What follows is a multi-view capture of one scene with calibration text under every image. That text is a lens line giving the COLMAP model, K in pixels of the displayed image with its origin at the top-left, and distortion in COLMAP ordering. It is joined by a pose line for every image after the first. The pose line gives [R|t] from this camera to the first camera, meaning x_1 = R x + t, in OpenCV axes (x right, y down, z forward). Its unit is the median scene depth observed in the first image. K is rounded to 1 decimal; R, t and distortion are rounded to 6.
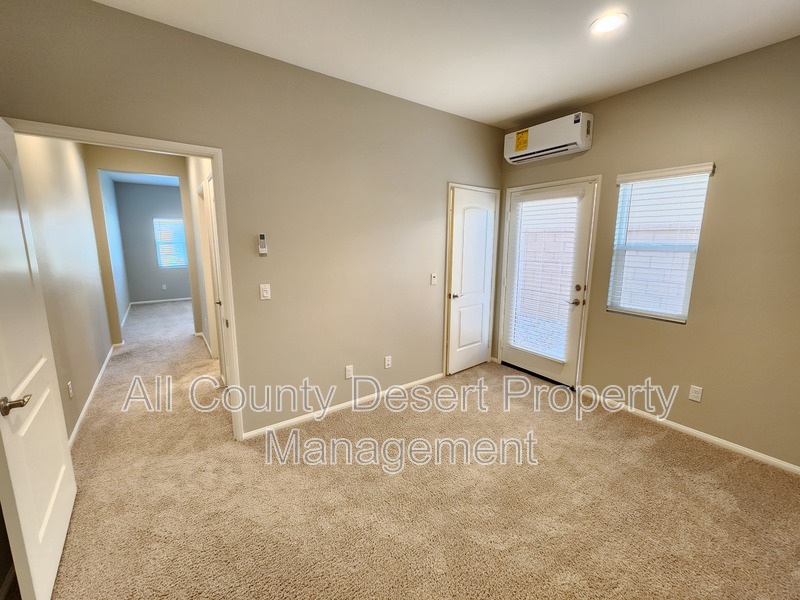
lens RADIAL K [[327.1, 0, 400.0], [0, 327.1, 300.0], [0, 0, 1]] dist [-0.000723, -0.000359]
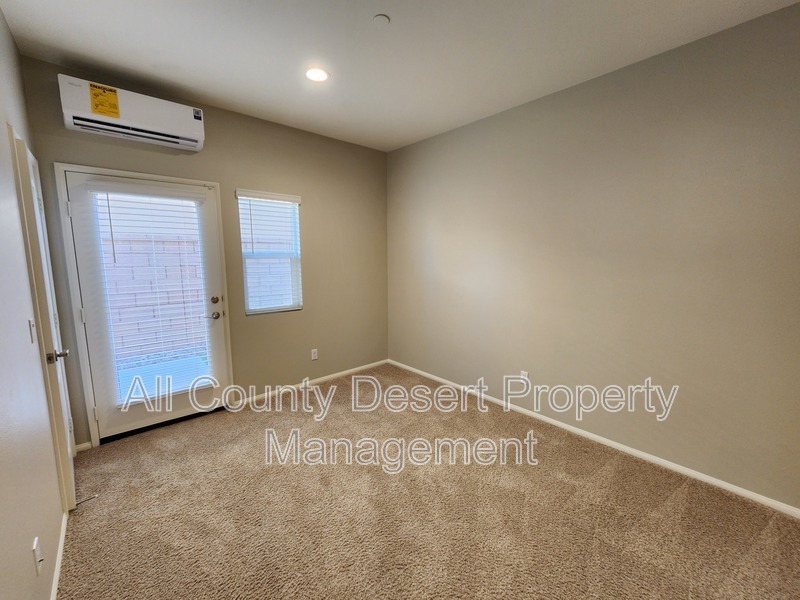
lens RADIAL K [[327.1, 0, 400.0], [0, 327.1, 300.0], [0, 0, 1]] dist [-0.000723, -0.000359]
pose [[-0.108836, -0.141793, 0.983895, -0.430103], [0.179110, 0.970778, 0.159716, -0.092376], [-0.977790, 0.193608, -0.080259, 0.562179]]
